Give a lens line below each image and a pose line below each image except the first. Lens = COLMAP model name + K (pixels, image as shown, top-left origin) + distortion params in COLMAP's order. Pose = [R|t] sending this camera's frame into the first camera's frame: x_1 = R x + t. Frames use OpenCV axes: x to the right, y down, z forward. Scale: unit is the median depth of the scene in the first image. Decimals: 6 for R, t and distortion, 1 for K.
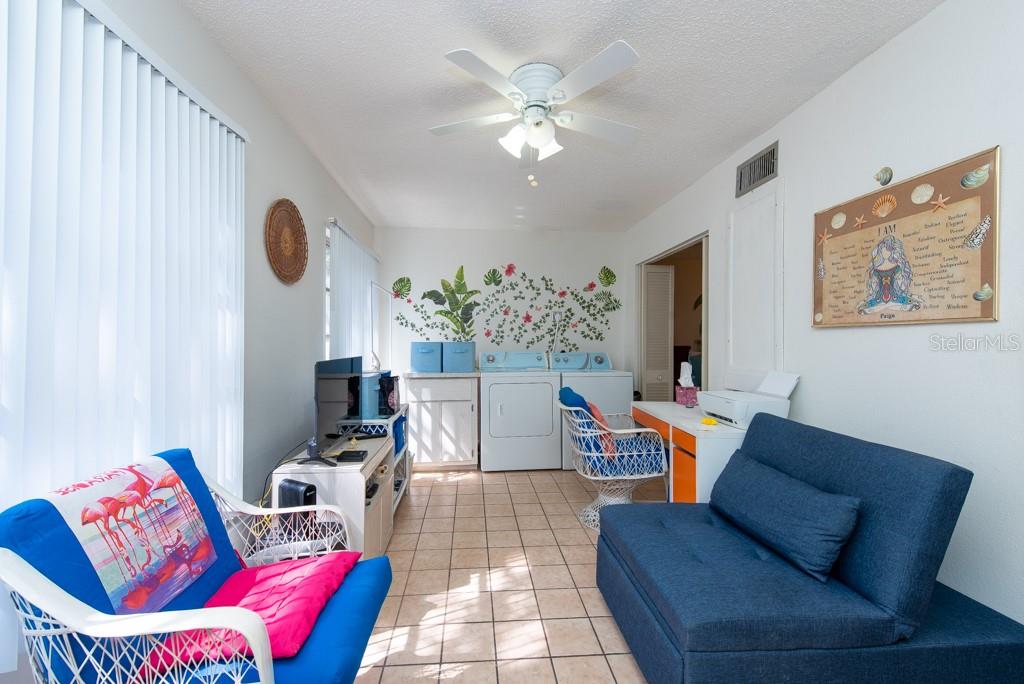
lens RADIAL K [[413.3, 0, 498.1], [0, 413.3, 343.1], [0, 0, 1]] dist [0.008963, -0.000567]
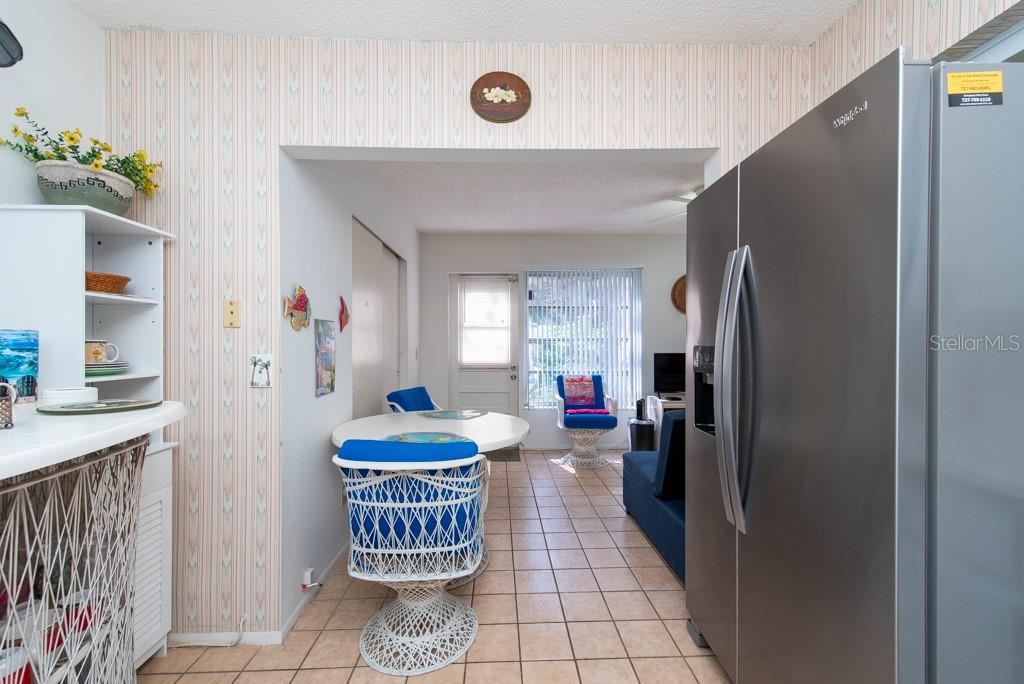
lens RADIAL K [[415.6, 0, 513.3], [0, 415.6, 345.5], [0, 0, 1]] dist [0.019527, 0.000025]
pose [[-0.009433, -0.001098, -0.999955, 1.257939], [-0.000437, 0.999999, -0.001094, 0.001338], [0.999955, 0.000427, -0.009434, 0.128005]]
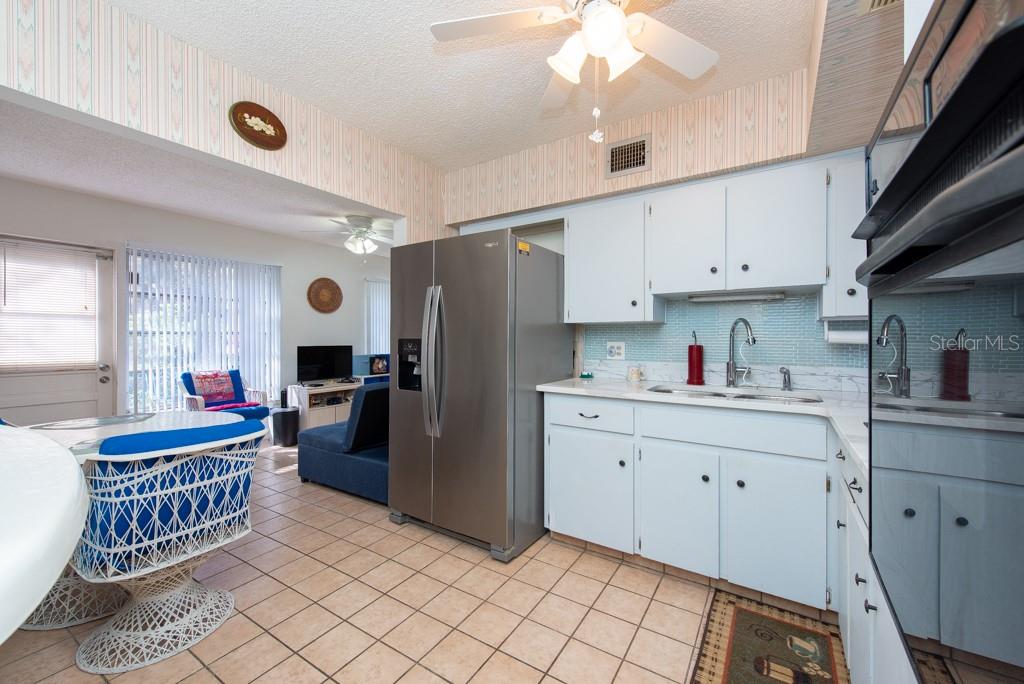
lens RADIAL K [[396.3, 0, 517.5], [0, 396.3, 337.3], [0, 0, 1]] dist [0.001415, -0.000023]
pose [[0.814552, -0.006061, -0.580058, 1.386481], [0.001803, 0.999967, -0.007916, 0.005585], [0.580087, 0.005402, 0.814536, -0.160651]]
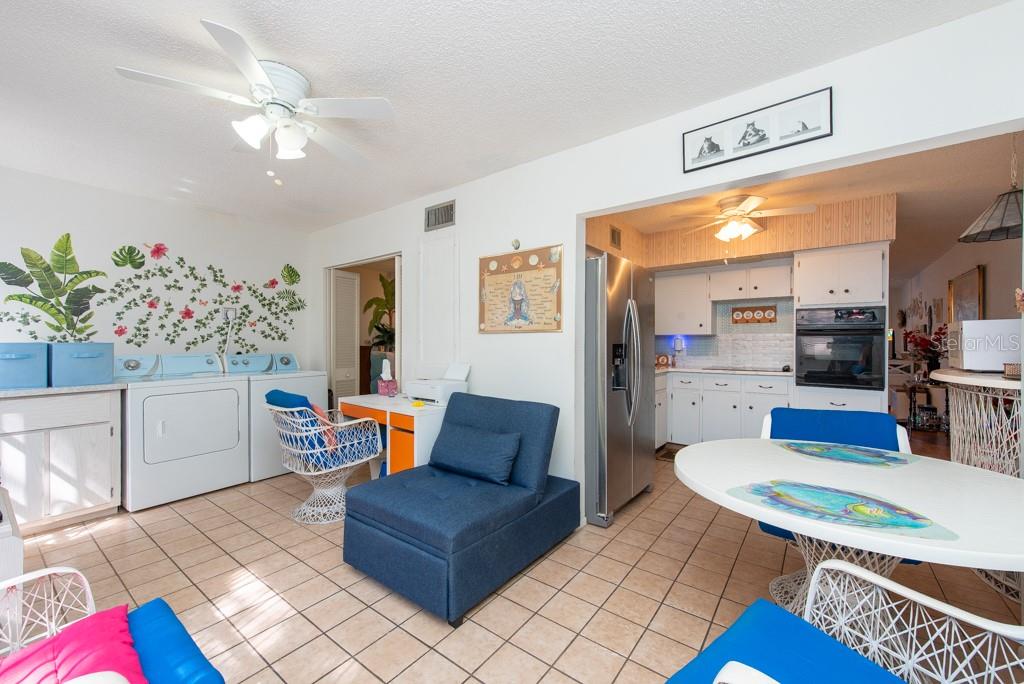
lens RADIAL K [[408.7, 0, 512.0], [0, 408.7, 342.0], [0, 0, 1]] dist [0.029936, -0.006663]
pose [[0.658720, -0.000698, 0.752388, -0.201919], [0.002265, 0.999997, -0.001056, -0.001764], [-0.752385, 0.002400, 0.658719, -0.047852]]
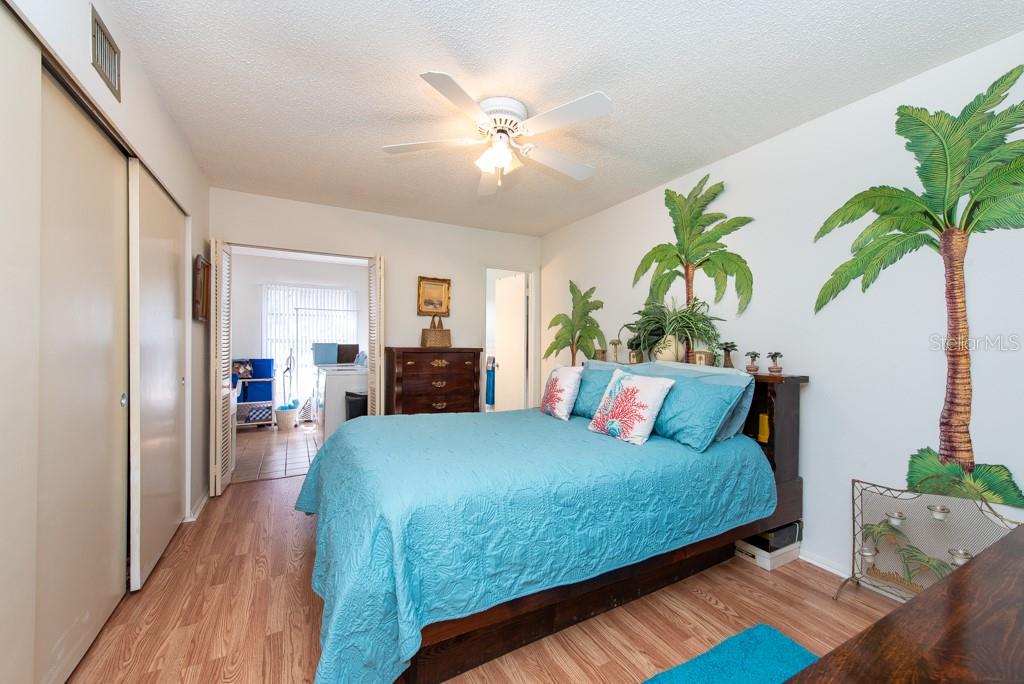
lens RADIAL K [[406.7, 0, 515.9], [0, 406.7, 334.4], [0, 0, 1]] dist [0.016879, -0.003603]
pose [[0.415606, -0.015273, -0.909416, 2.012892], [0.002384, 0.999874, -0.015702, -0.010154], [0.909542, 0.004358, 0.415590, 1.378555]]
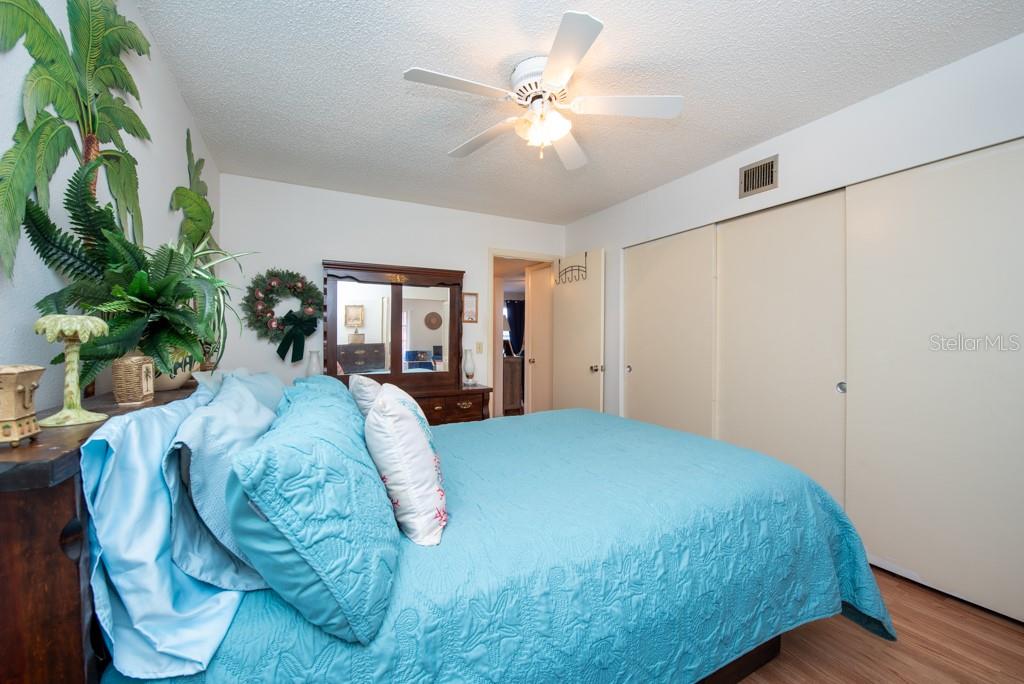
lens RADIAL K [[413.6, 0, 509.1], [0, 413.6, 345.8], [0, 0, 1]] dist [0.002385, 0.000077]
pose [[-0.409477, -0.022569, 0.912041, 0.668506], [-0.004661, 0.999733, 0.022646, -0.006648], [-0.912309, 0.005022, -0.409473, 2.016766]]
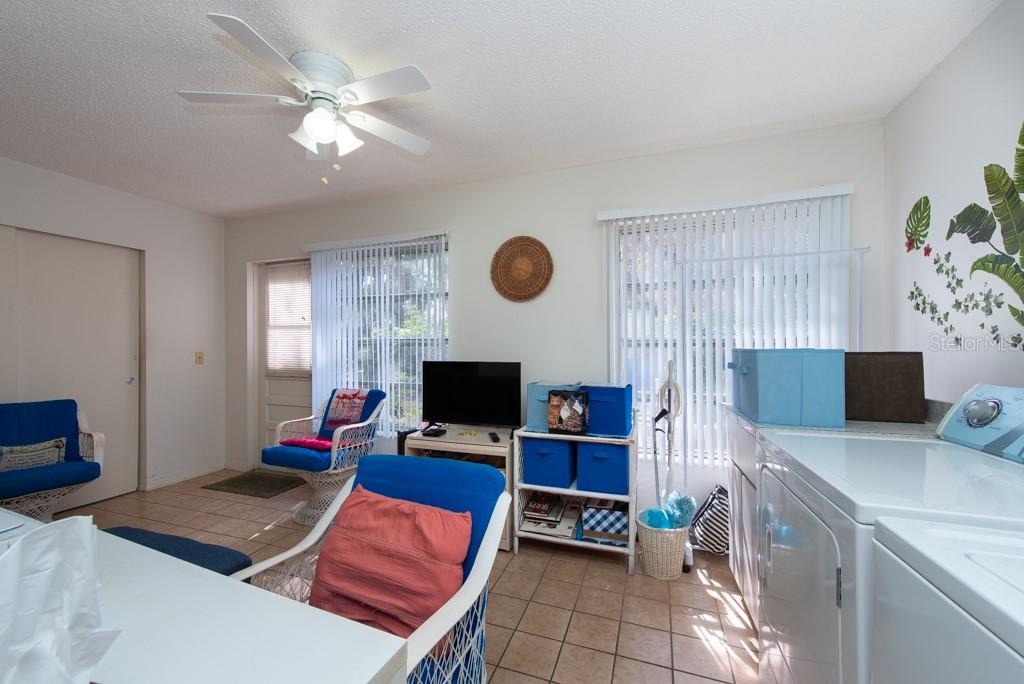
lens RADIAL K [[408.5, 0, 513.9], [0, 408.5, 341.9], [0, 0, 1]] dist [0.015390, -0.005569]
pose [[-0.393865, -0.011042, -0.919102, 0.532114], [-0.001228, 0.999933, -0.011487, -0.006481], [0.919167, -0.003396, -0.393853, 1.237859]]
